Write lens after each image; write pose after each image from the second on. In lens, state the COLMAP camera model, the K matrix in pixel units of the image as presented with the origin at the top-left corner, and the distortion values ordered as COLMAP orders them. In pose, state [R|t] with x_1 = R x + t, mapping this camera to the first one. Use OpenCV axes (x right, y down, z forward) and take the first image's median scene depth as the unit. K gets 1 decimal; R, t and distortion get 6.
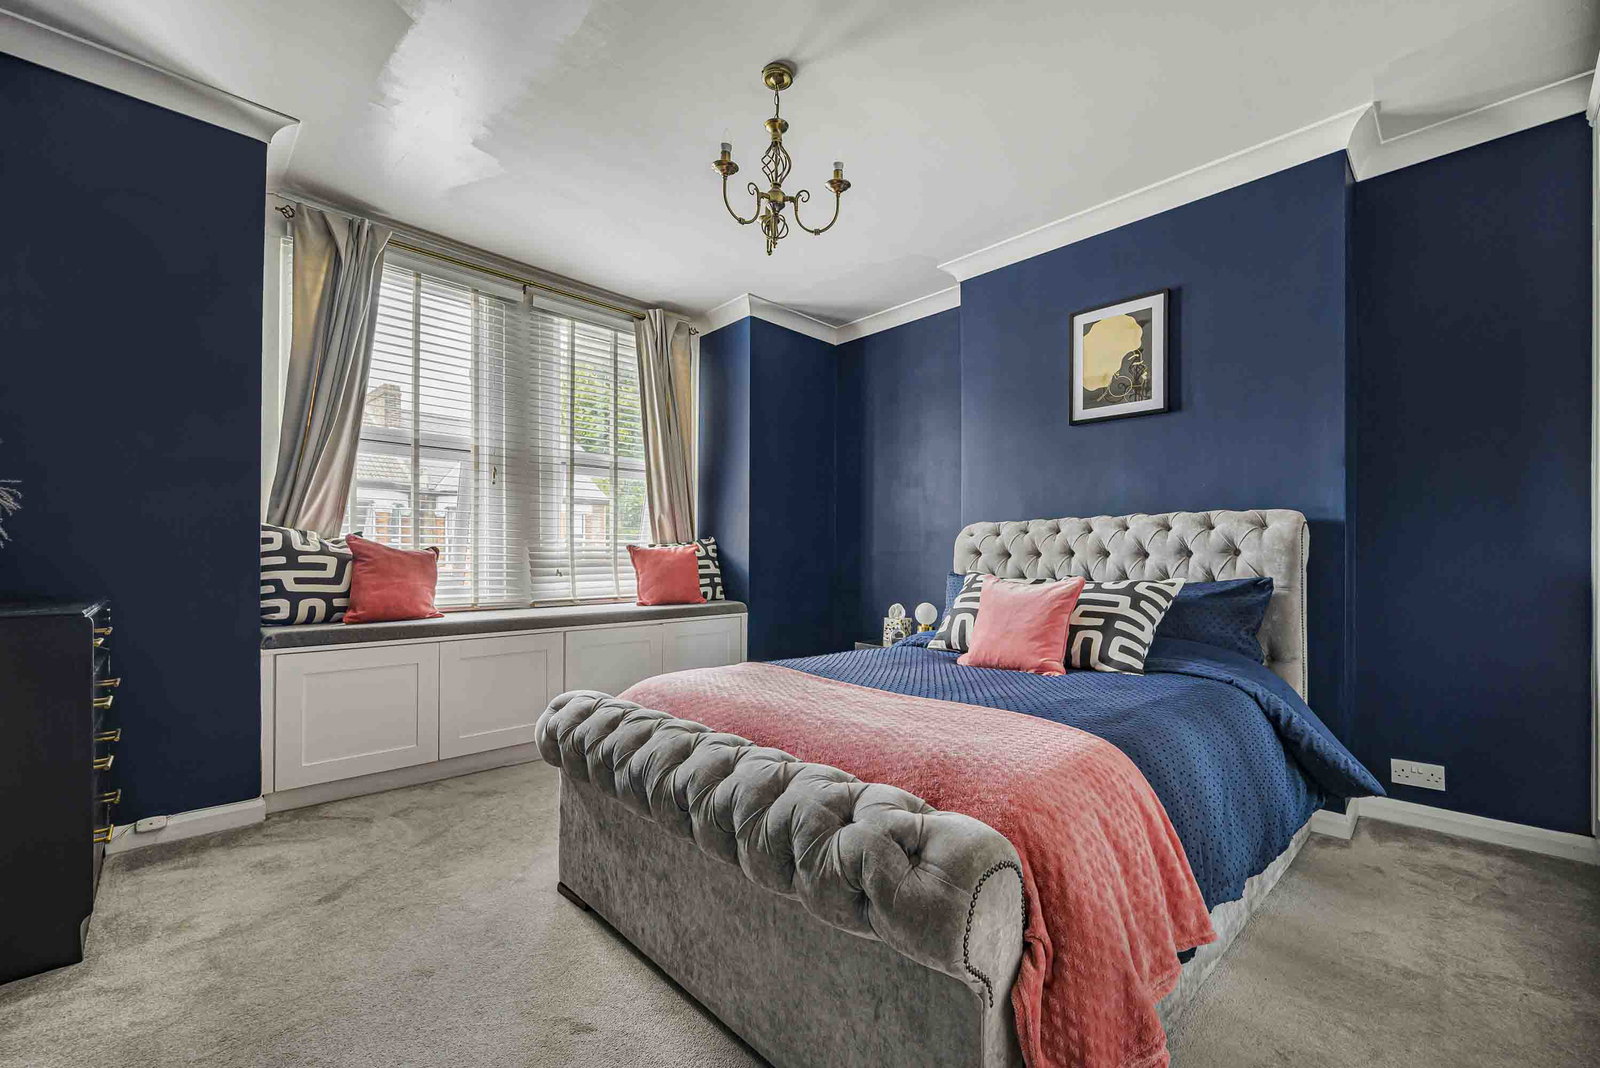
lens RADIAL K [[643.3, 0, 798.1], [0, 643.3, 543.4], [0, 0, 1]] dist [-0.000780, -0.000358]
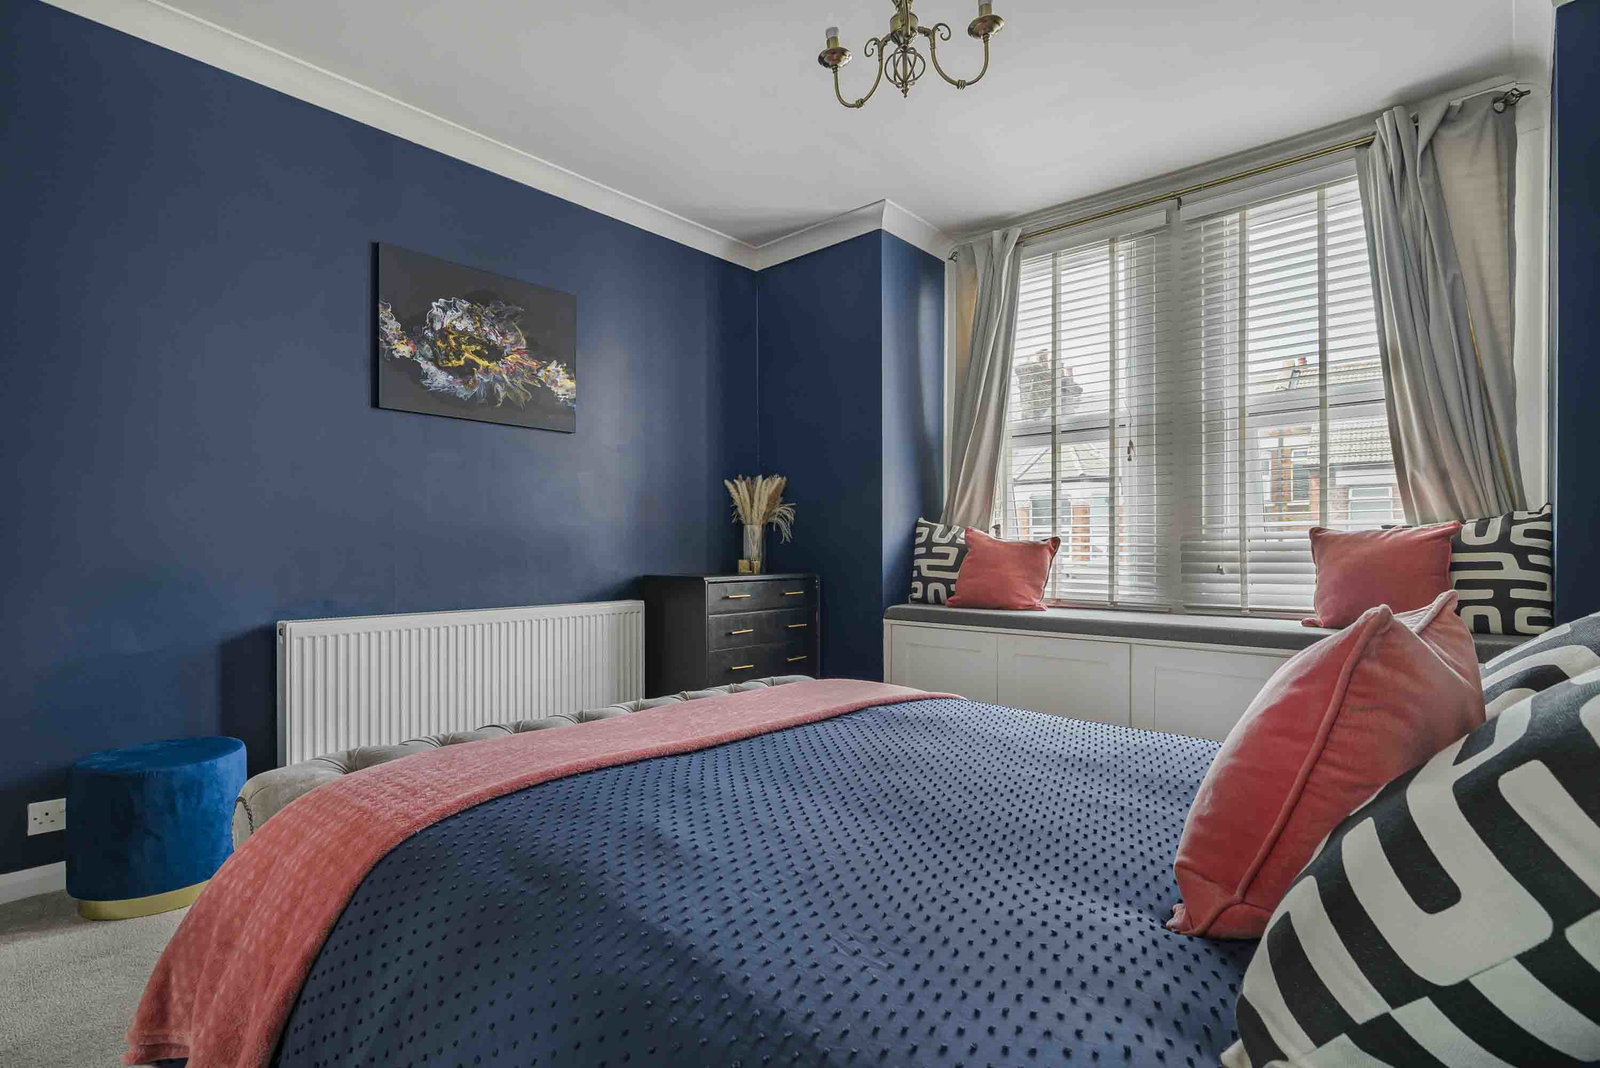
lens RADIAL K [[736.3, 0, 798.5], [0, 736.3, 545.9], [0, 0, 1]] dist [-0.000845, -0.000413]
pose [[0.094234, -0.006525, -0.995529, 0.474886], [0.019871, 0.999792, -0.004672, 0.015705], [0.995352, -0.019342, 0.094344, 0.515215]]
